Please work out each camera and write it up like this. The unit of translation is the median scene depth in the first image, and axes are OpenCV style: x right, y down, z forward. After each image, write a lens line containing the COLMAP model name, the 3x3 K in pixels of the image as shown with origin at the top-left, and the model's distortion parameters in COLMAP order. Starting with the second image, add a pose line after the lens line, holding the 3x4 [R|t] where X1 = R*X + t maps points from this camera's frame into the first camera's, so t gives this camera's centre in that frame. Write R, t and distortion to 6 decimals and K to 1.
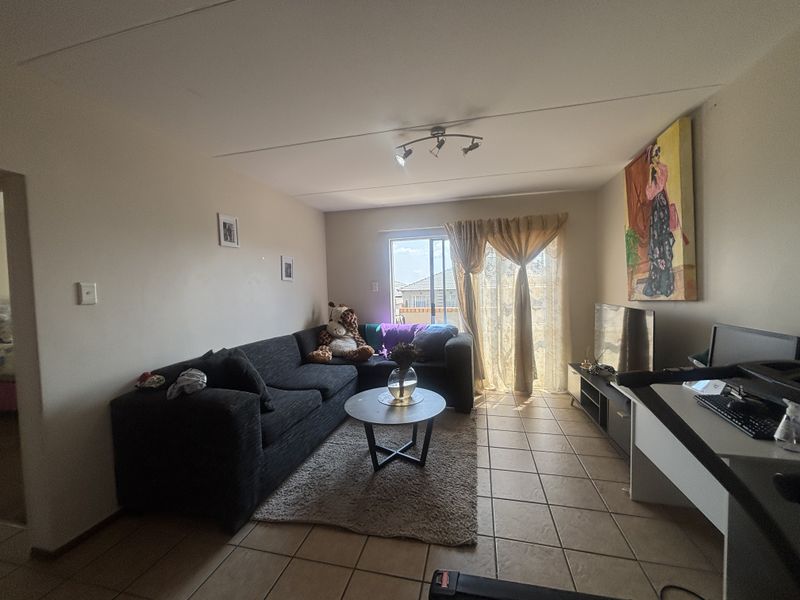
lens RADIAL K [[320.2, 0, 398.9], [0, 320.2, 298.6], [0, 0, 1]] dist [0.000799, 0.000297]
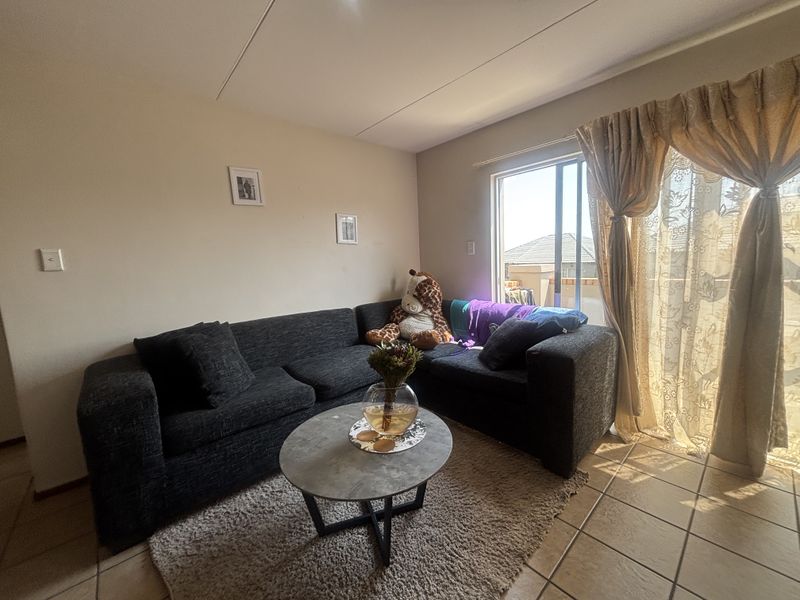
lens RADIAL K [[320.2, 0, 398.9], [0, 320.2, 298.6], [0, 0, 1]] dist [0.000799, 0.000297]
pose [[0.824748, 0.056570, -0.562663, 0.225486], [0.001457, 0.994768, 0.102148, 0.001474], [0.565498, -0.085066, 0.820351, 0.349577]]
